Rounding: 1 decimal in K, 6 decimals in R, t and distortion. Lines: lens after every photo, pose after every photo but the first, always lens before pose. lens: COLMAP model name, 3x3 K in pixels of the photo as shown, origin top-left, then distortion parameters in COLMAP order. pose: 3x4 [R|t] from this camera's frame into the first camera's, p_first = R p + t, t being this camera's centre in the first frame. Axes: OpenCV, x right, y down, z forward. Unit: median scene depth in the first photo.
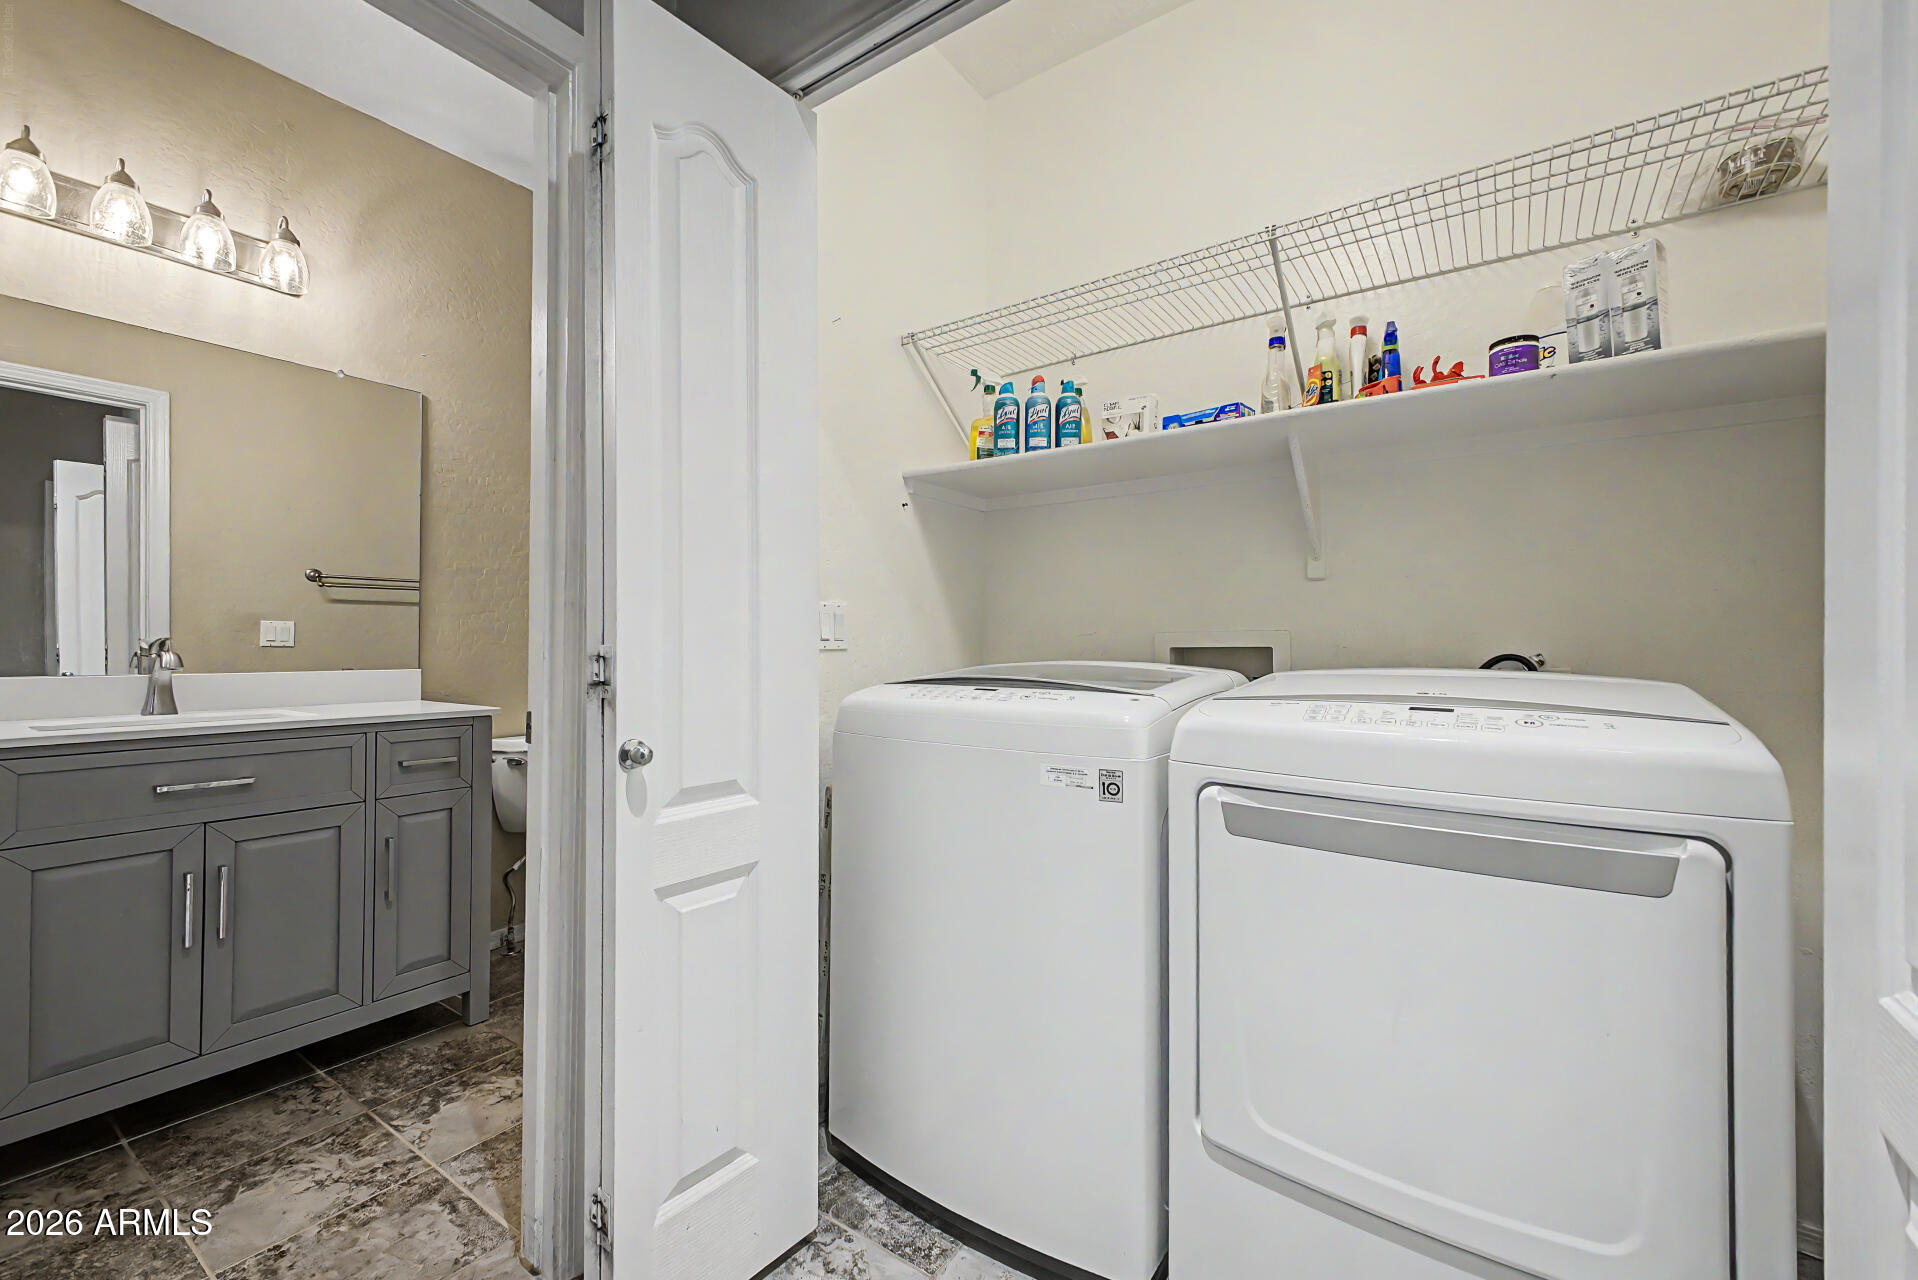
lens RADIAL K [[761.0, 0, 965.2], [0, 761.0, 634.2], [0, 0, 1]] dist [0.018253, -0.004874]
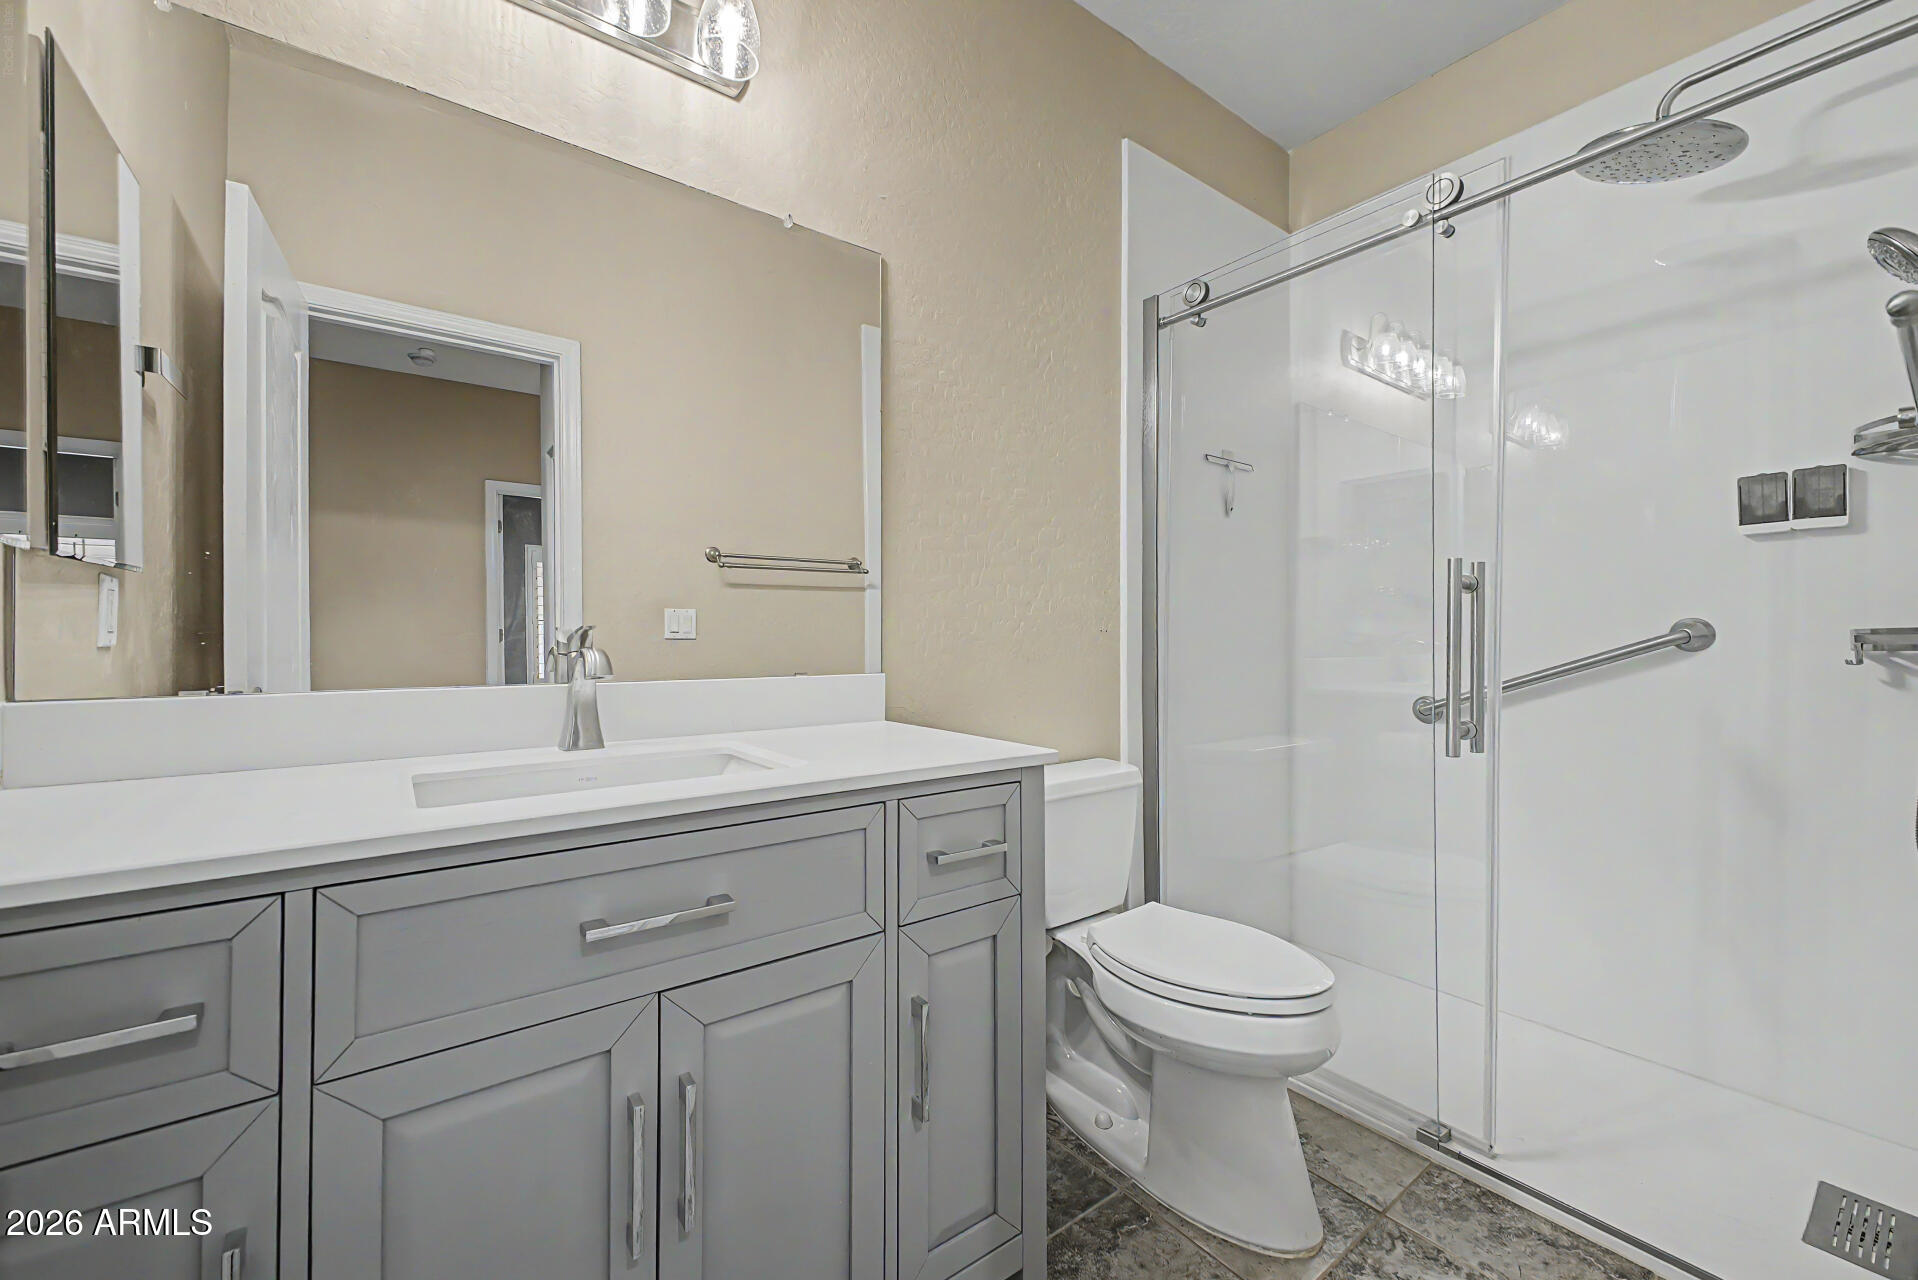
lens RADIAL K [[761.0, 0, 977.0], [0, 761.0, 629.1], [0, 0, 1]] dist [0.018253, -0.004874]
pose [[0.950892, -0.004702, -0.309488, -0.520543], [0.006215, 0.999973, 0.003902, 0.006588], [0.309461, -0.005634, 0.950895, 0.485647]]
